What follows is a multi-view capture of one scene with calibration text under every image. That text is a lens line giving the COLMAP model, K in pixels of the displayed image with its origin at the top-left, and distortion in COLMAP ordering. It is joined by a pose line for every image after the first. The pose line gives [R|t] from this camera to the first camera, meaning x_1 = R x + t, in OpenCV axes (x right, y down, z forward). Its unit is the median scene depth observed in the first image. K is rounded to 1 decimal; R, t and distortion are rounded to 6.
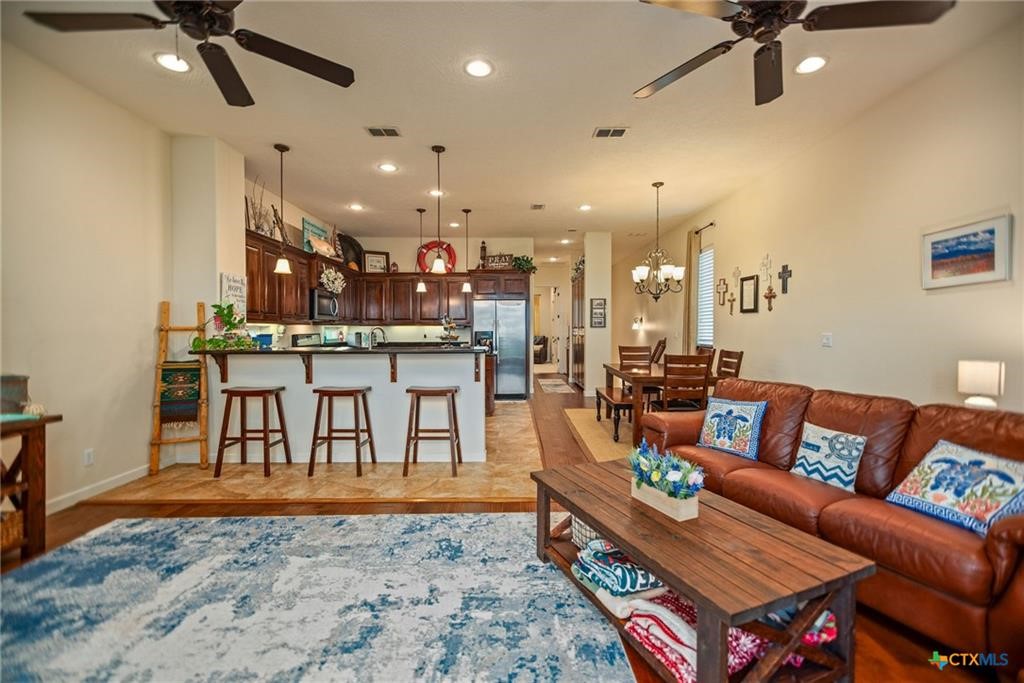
lens RADIAL K [[433.2, 0, 516.1], [0, 433.2, 338.8], [0, 0, 1]] dist [0.001345, 0.000343]
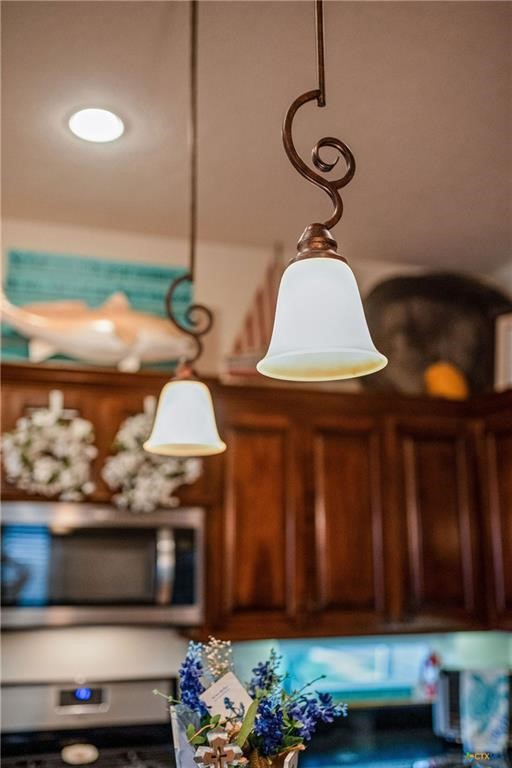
lens RADIAL K [[824.3, 0, 265.9], [0, 824.3, 418.9], [0, 0, 1]] dist [0.000458, -0.000014]
pose [[0.299697, -0.185059, -0.935914, 0.046447], [-0.015119, 0.979962, -0.198610, -0.114532], [0.953915, 0.073673, 0.290894, 1.638046]]
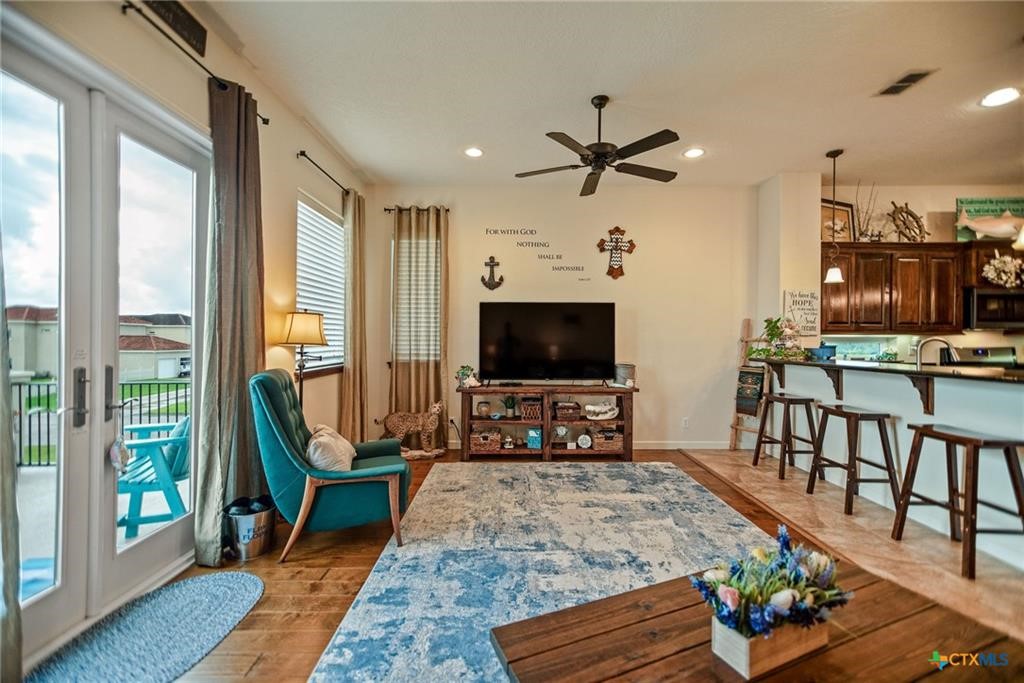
lens RADIAL K [[427.2, 0, 512.0], [0, 427.2, 341.5], [0, 0, 1]] dist [0.000056, 0.000519]
pose [[-0.019289, 0.005424, -0.999799, 0.476106], [-0.024100, 0.999692, 0.005889, -0.010613], [0.999523, 0.024209, -0.019153, 0.341416]]
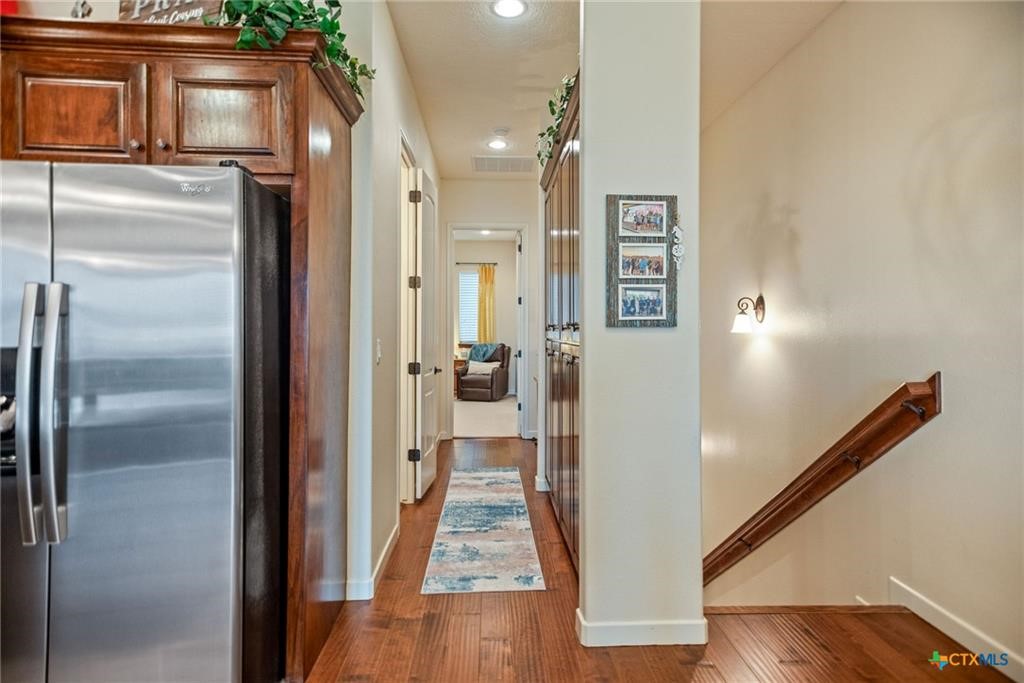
lens RADIAL K [[557.5, 0, 514.2], [0, 557.5, 323.1], [0, 0, 1]] dist [0.017156, 0.000625]
pose [[0.999509, 0.002608, 0.031229, 0.247783], [-0.001554, 0.999430, -0.033722, -0.039059], [-0.031299, 0.033656, 0.998943, 1.542319]]
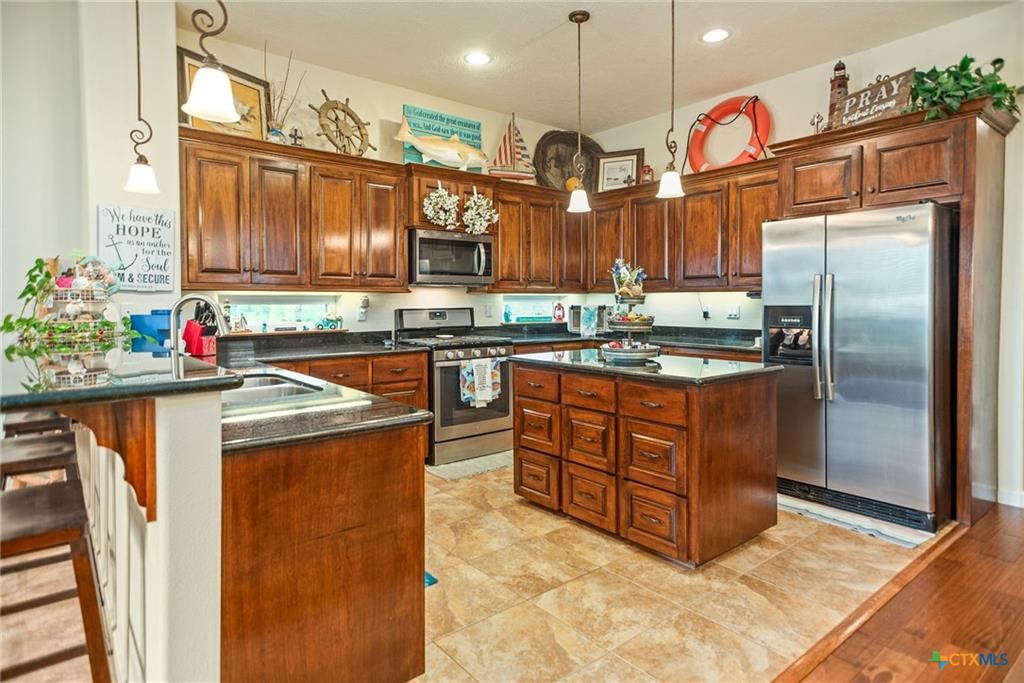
lens RADIAL K [[572.4, 0, 514.3], [0, 572.4, 311.4], [0, 0, 1]] dist [0.026696, 0.000531]
pose [[0.623872, 0.015272, -0.781377, 0.311125], [-0.015236, 0.999857, 0.007378, -0.024616], [0.781378, 0.007302, 0.624015, 1.035324]]
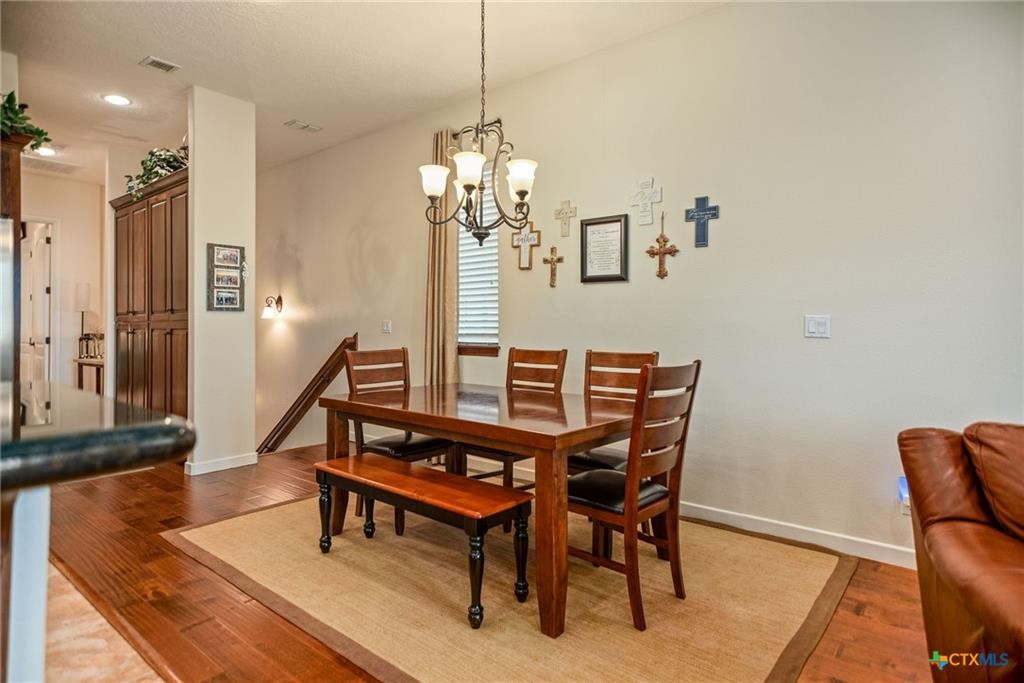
lens RADIAL K [[557.5, 0, 514.2], [0, 557.5, 323.1], [0, 0, 1]] dist [0.017156, 0.000625]
pose [[0.649711, 0.004664, 0.760167, -0.114957], [0.016818, 0.999648, -0.020507, 0.006763], [-0.759995, 0.026108, 0.649404, 0.875265]]
